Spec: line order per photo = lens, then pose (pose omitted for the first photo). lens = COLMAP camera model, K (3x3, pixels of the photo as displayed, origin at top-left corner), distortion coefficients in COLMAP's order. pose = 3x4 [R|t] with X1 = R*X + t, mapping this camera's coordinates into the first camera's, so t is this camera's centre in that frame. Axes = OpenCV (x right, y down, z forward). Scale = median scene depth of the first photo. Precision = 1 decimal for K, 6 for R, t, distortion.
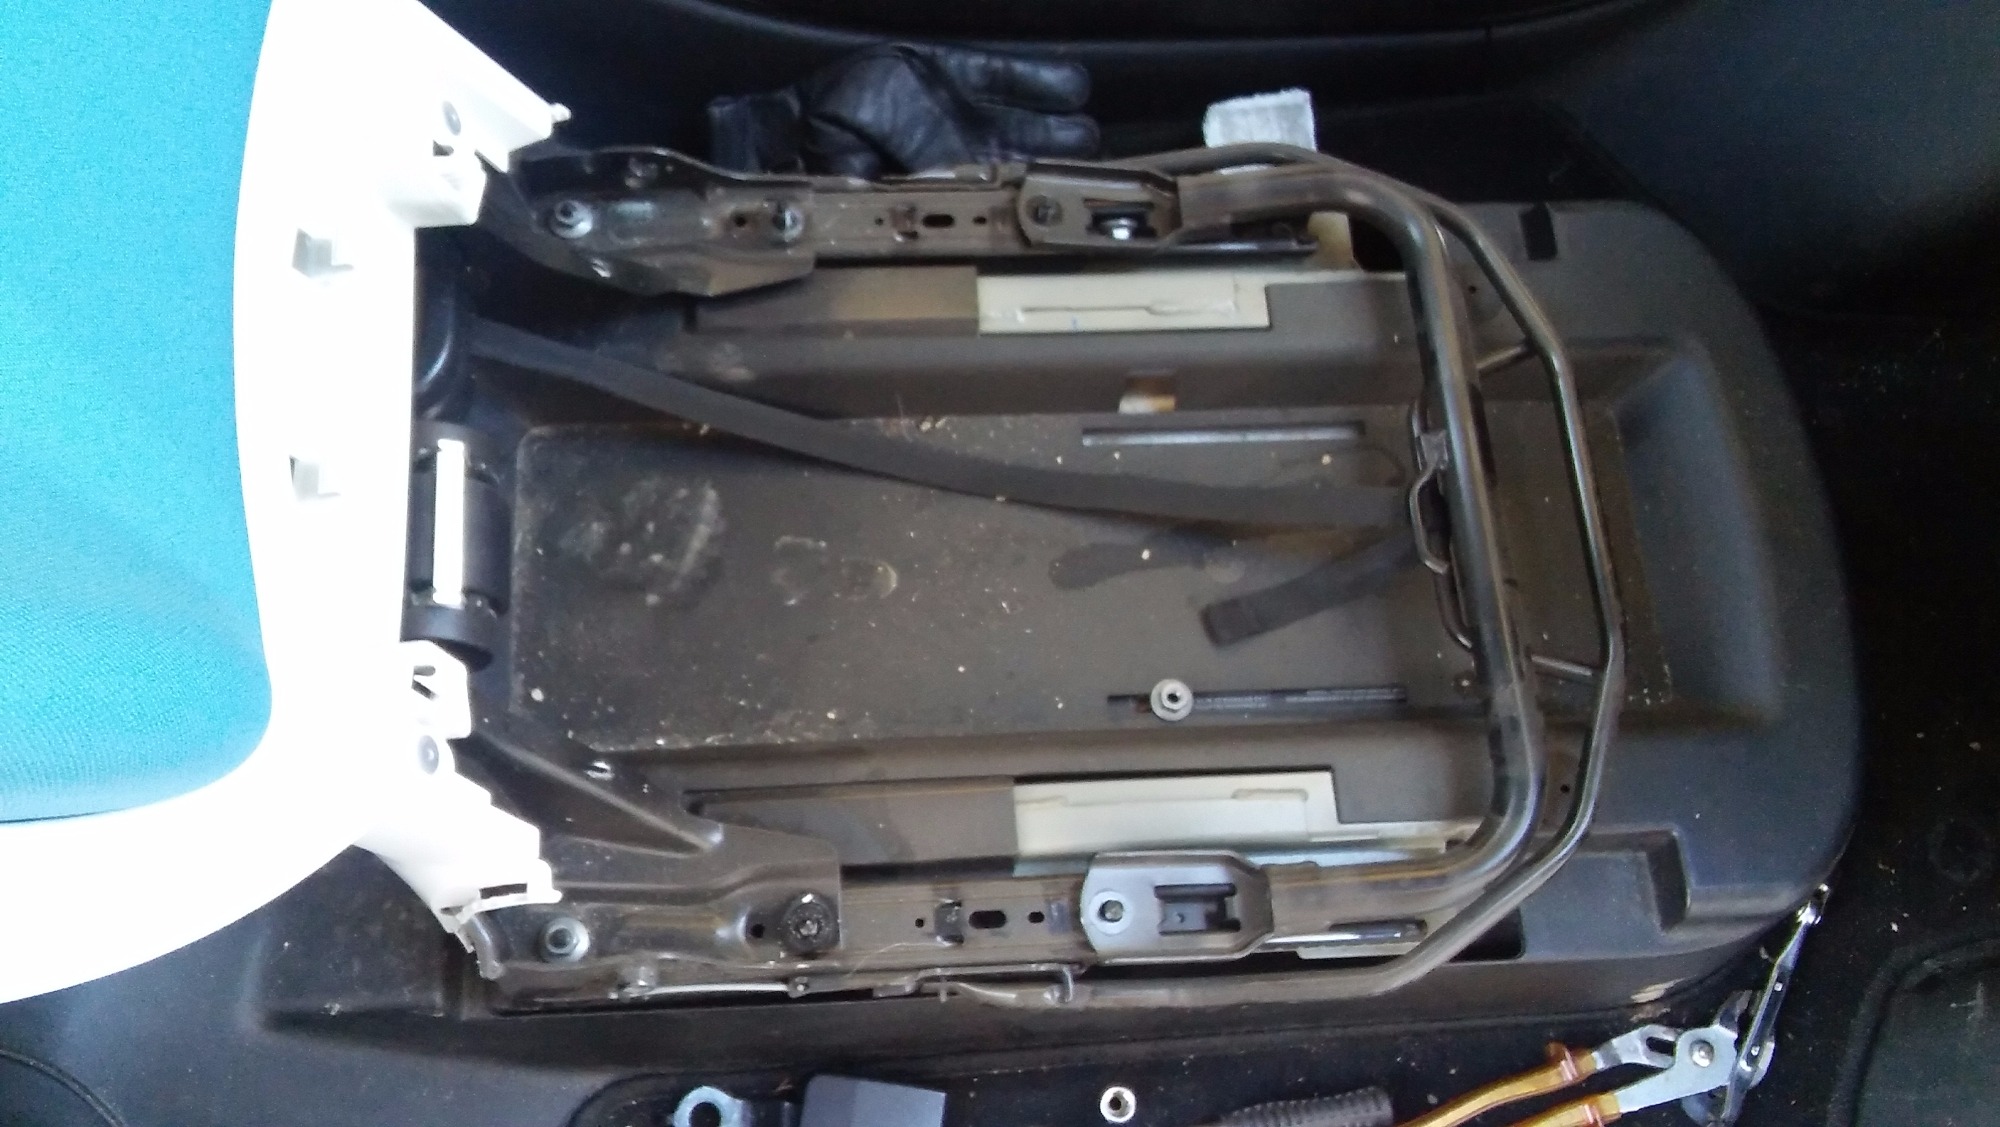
lens RADIAL K [[1835.7, 0, 1000.0], [0, 1835.7, 614.3], [0, 0, 1]] dist [0.117064, -0.236787]
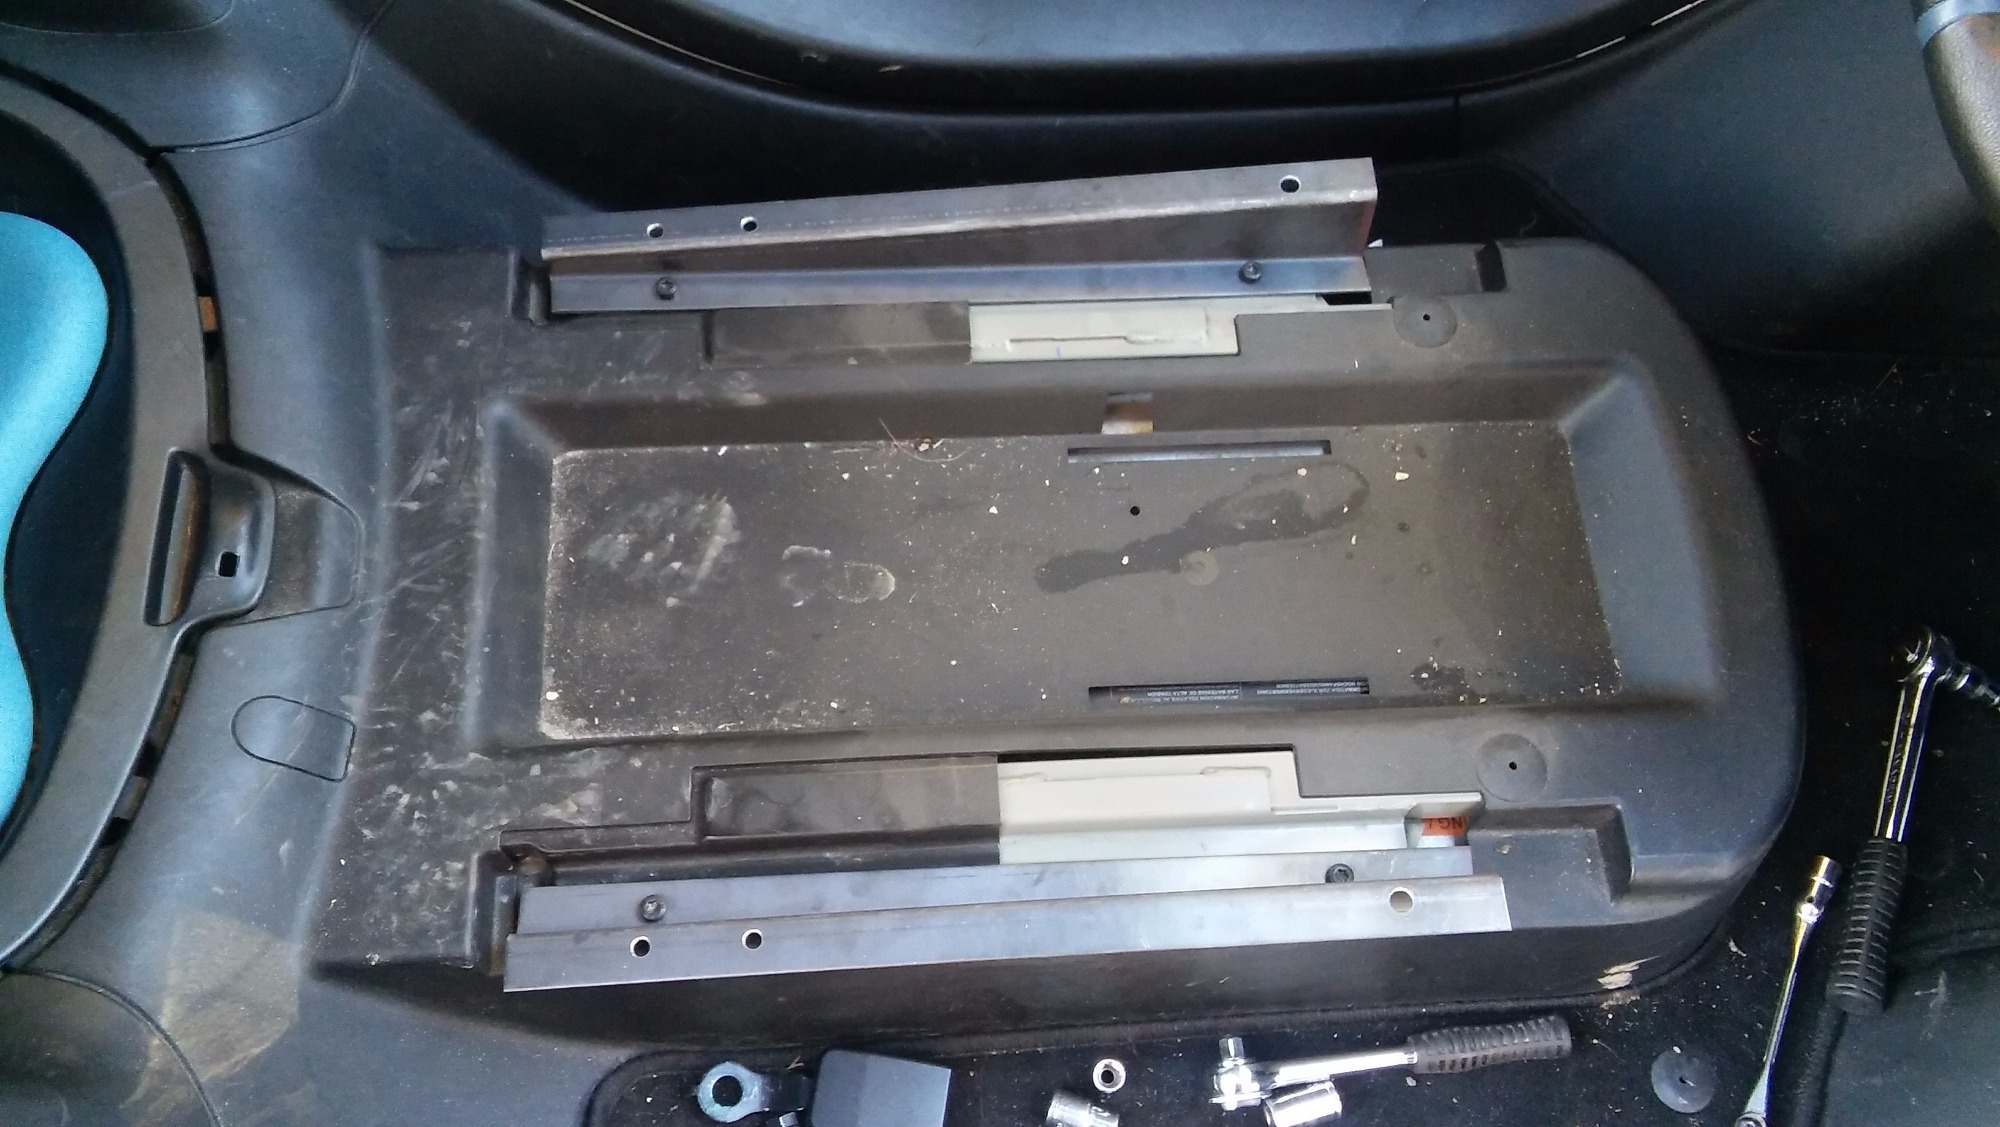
lens RADIAL K [[1835.7, 0, 1000.0], [0, 1835.7, 614.3], [0, 0, 1]] dist [0.117064, -0.236787]
pose [[0.998938, -0.009679, -0.045049, 0.054819], [0.006232, 0.997085, -0.076047, 0.082246], [0.045654, 0.075685, 0.996086, -0.081064]]
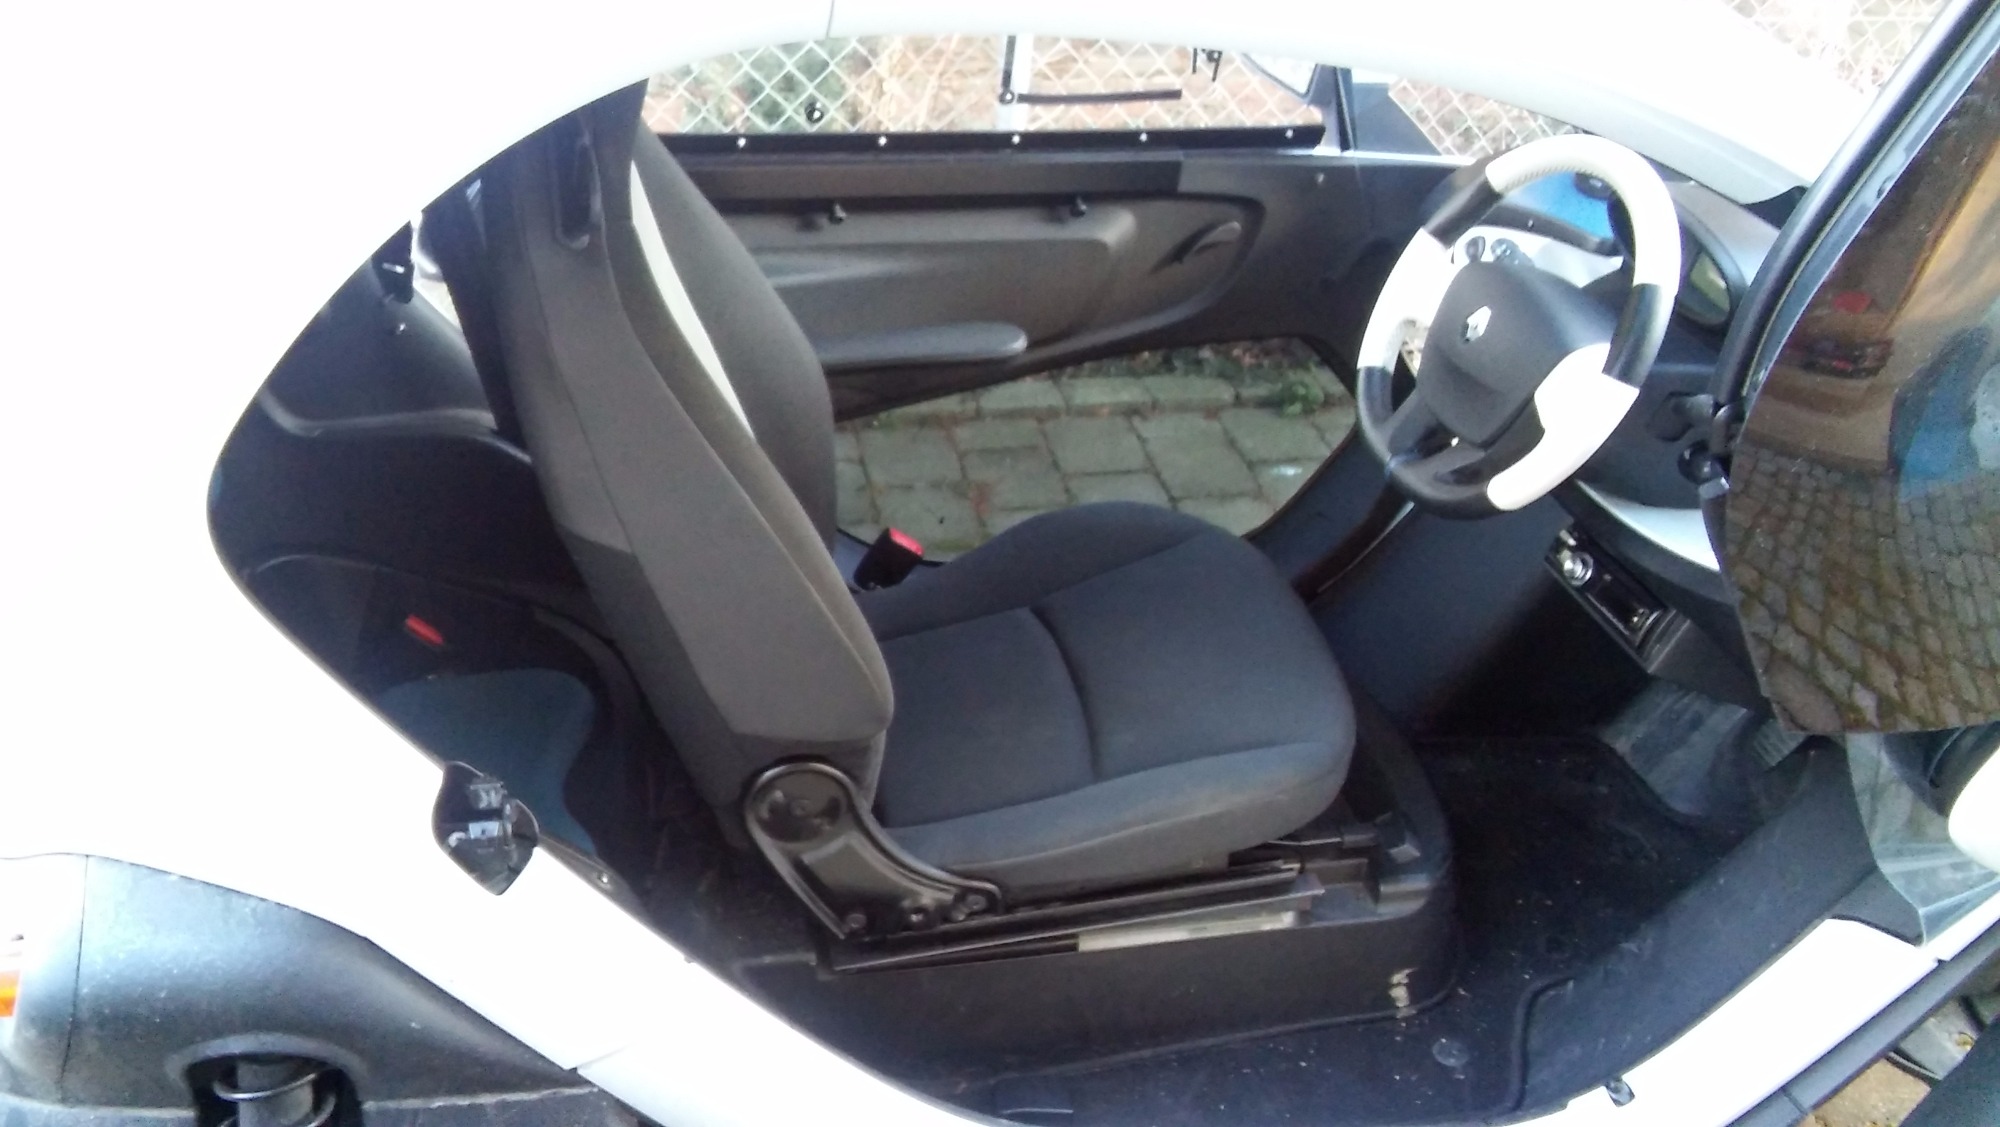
lens RADIAL K [[1835.7, 0, 1000.0], [0, 1835.7, 614.3], [0, 0, 1]] dist [0.117064, -0.236787]
pose [[0.990875, -0.101099, 0.089137, -0.209018], [0.133827, 0.816610, -0.561460, 0.974731], [-0.016027, 0.568266, 0.822689, -0.861493]]
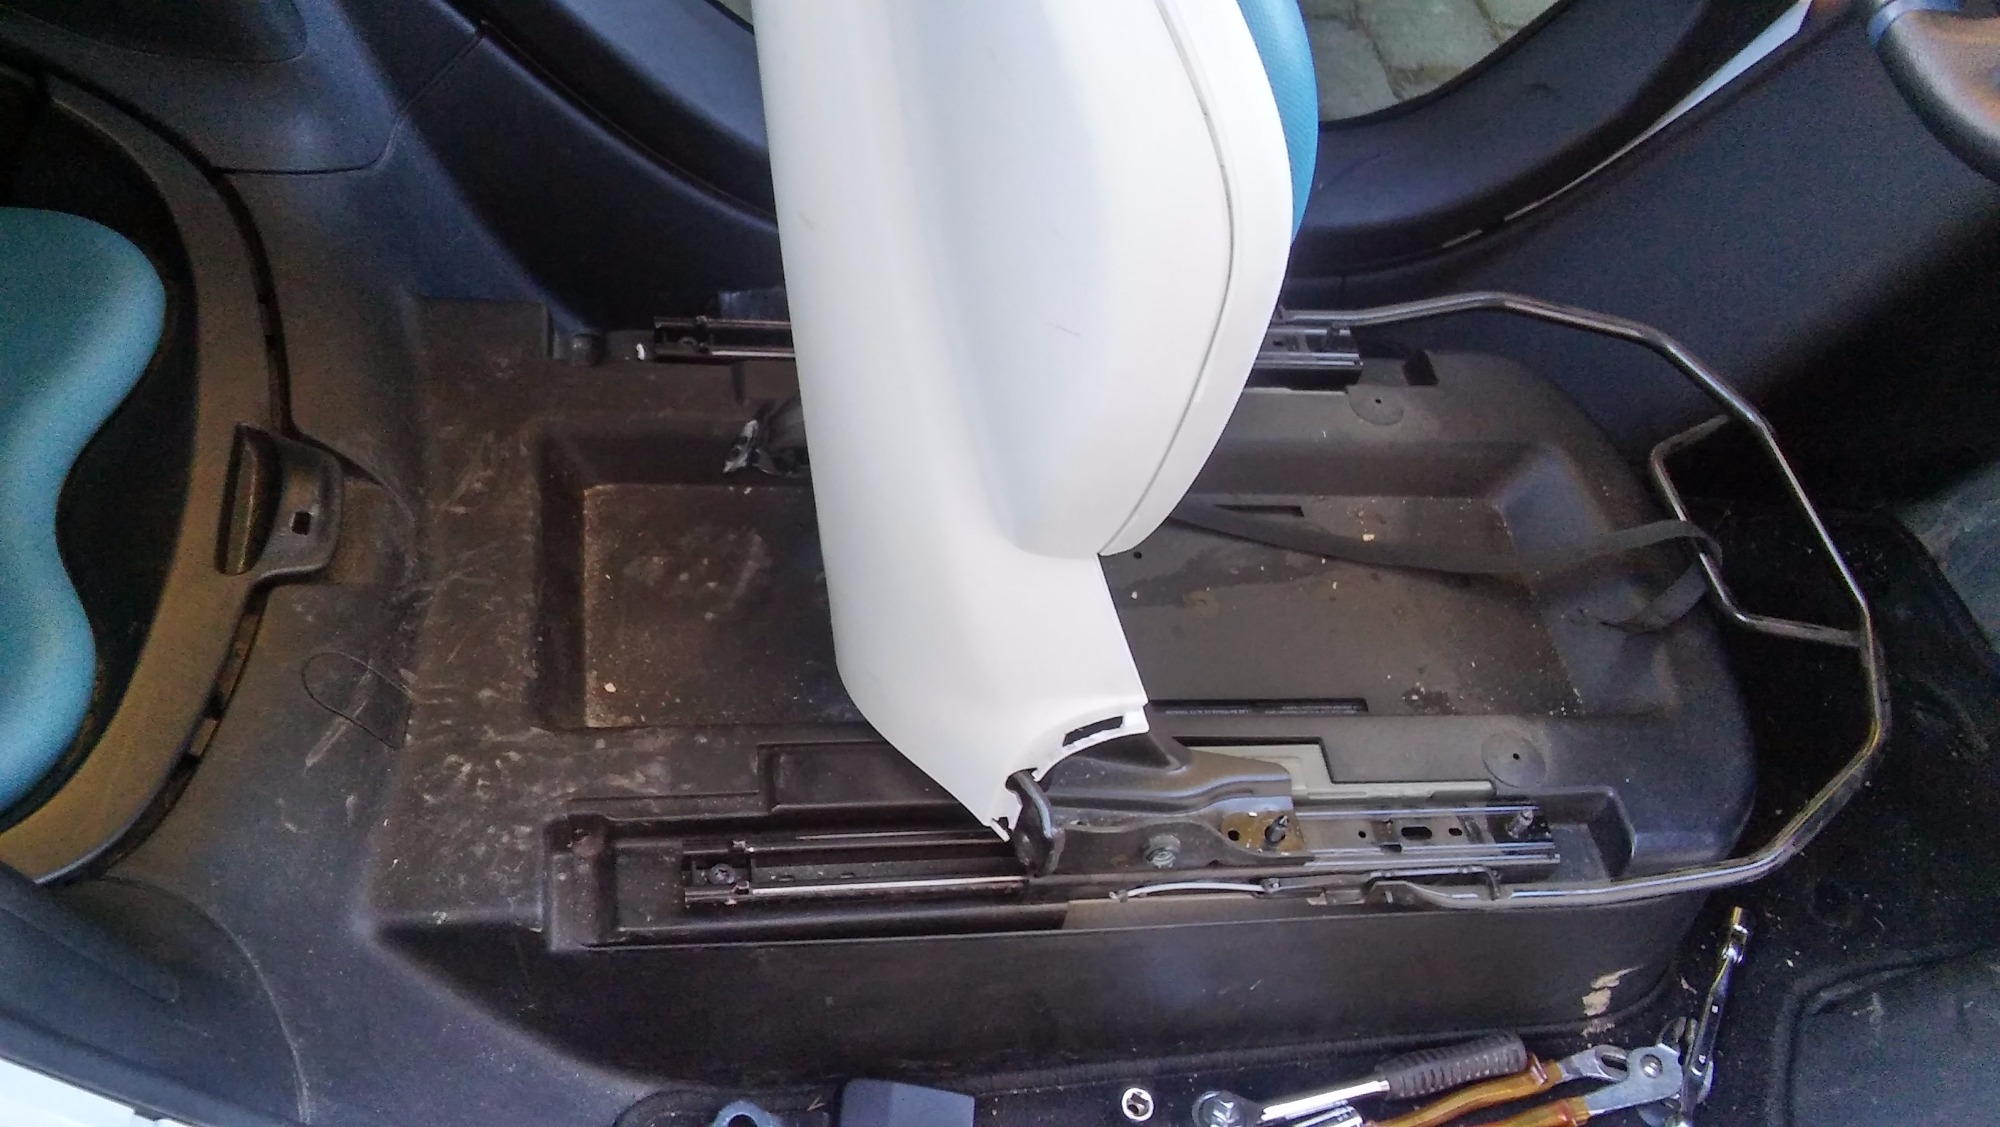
lens RADIAL K [[1835.7, 0, 1000.0], [0, 1835.7, 614.3], [0, 0, 1]] dist [0.117064, -0.236787]
pose [[0.990943, -0.001743, 0.134275, -0.160830], [0.043704, 0.949665, -0.310202, 0.336714], [-0.126976, 0.313261, 0.941140, -0.068934]]
